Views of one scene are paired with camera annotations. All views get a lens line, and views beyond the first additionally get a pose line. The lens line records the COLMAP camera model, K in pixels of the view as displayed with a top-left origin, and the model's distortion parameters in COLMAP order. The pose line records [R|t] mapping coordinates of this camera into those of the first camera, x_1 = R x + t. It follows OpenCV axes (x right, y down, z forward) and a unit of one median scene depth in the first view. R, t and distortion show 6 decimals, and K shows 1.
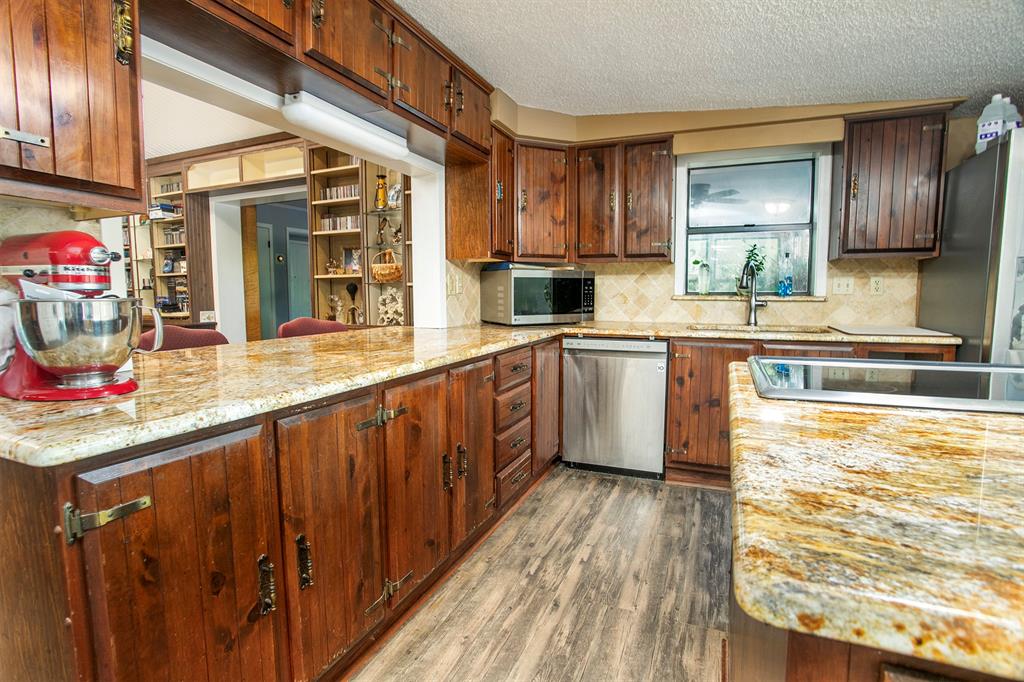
lens RADIAL K [[504.8, 0, 513.9], [0, 504.8, 330.4], [0, 0, 1]] dist [-0.052816, 0.005361]
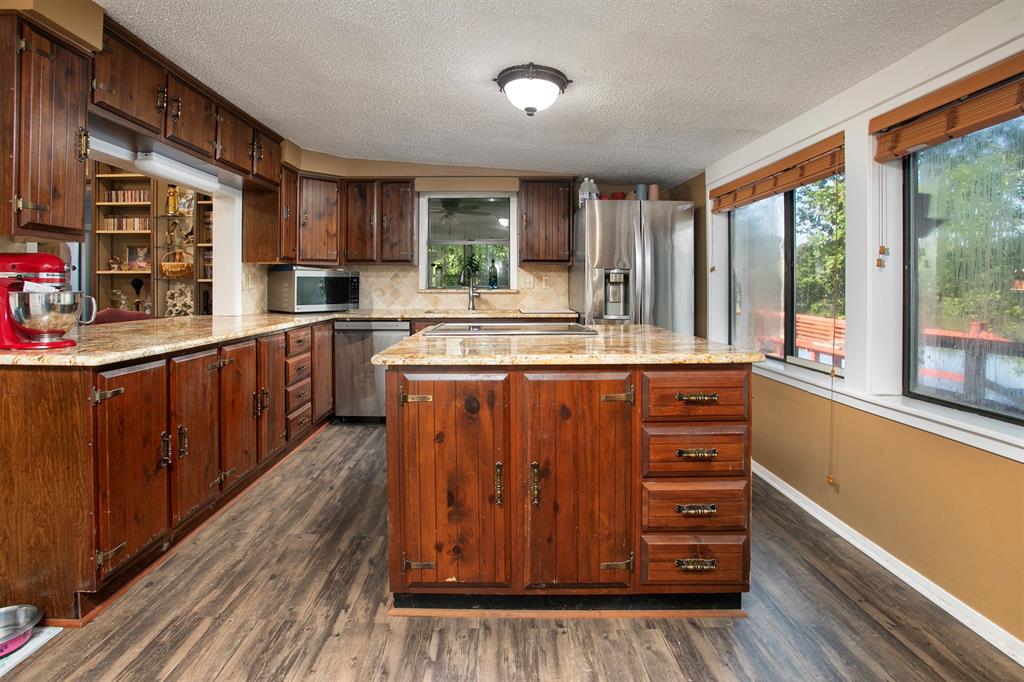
lens RADIAL K [[504.8, 0, 493.9], [0, 504.8, 284.1], [0, 0, 1]] dist [-0.052816, 0.005361]
pose [[0.922224, 0.002706, 0.386648, -0.033249], [0.028308, 0.996820, -0.074494, 0.030454], [-0.385620, 0.079646, 0.919214, -0.445863]]
